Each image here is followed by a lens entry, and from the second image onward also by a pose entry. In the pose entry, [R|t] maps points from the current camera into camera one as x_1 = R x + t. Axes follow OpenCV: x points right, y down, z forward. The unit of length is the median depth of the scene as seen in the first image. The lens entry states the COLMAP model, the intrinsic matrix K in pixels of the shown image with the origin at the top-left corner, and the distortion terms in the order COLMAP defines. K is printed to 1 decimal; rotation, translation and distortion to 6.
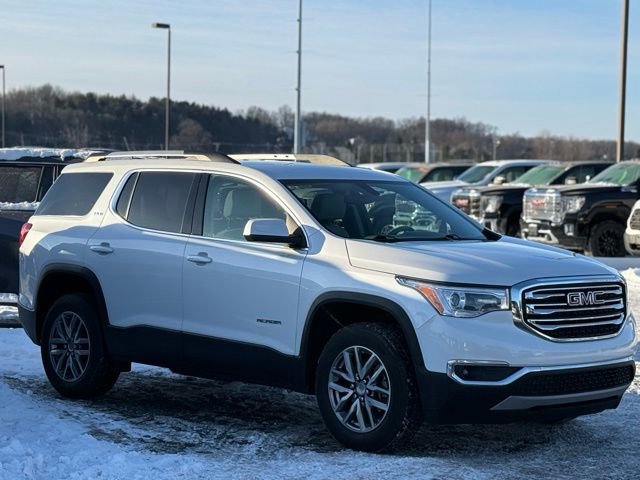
lens RADIAL K [[1610.3, 0, 334.0], [0, 1610.3, 242.2], [0, 0, 1]] dist [0.181844, 0.000000]
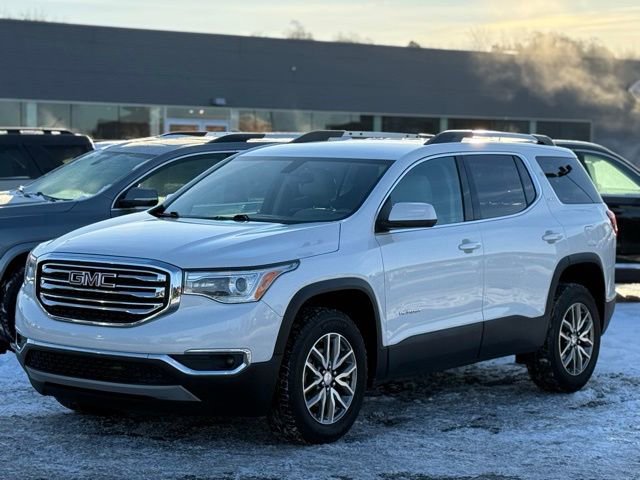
lens RADIAL K [[1610.3, 0, 318.8], [0, 1610.3, 244.0], [0, 0, 1]] dist [0.181844, 0.000000]
pose [[0.138112, 0.040537, -0.989587, 1.030130], [-0.050414, 0.998155, 0.033852, -0.021921], [0.989133, 0.045213, 0.139901, 0.943322]]
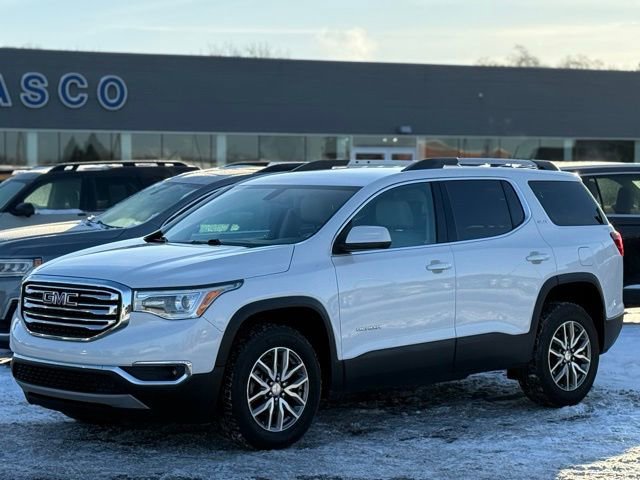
lens RADIAL K [[1610.3, 0, 312.8], [0, 1610.3, 242.1], [0, 0, 1]] dist [0.181844, 0.000000]
pose [[-0.011423, 0.022332, -0.999685, 1.115316], [-0.037714, 0.999030, 0.022748, -0.028650], [0.999223, 0.037962, -0.010570, 1.105719]]
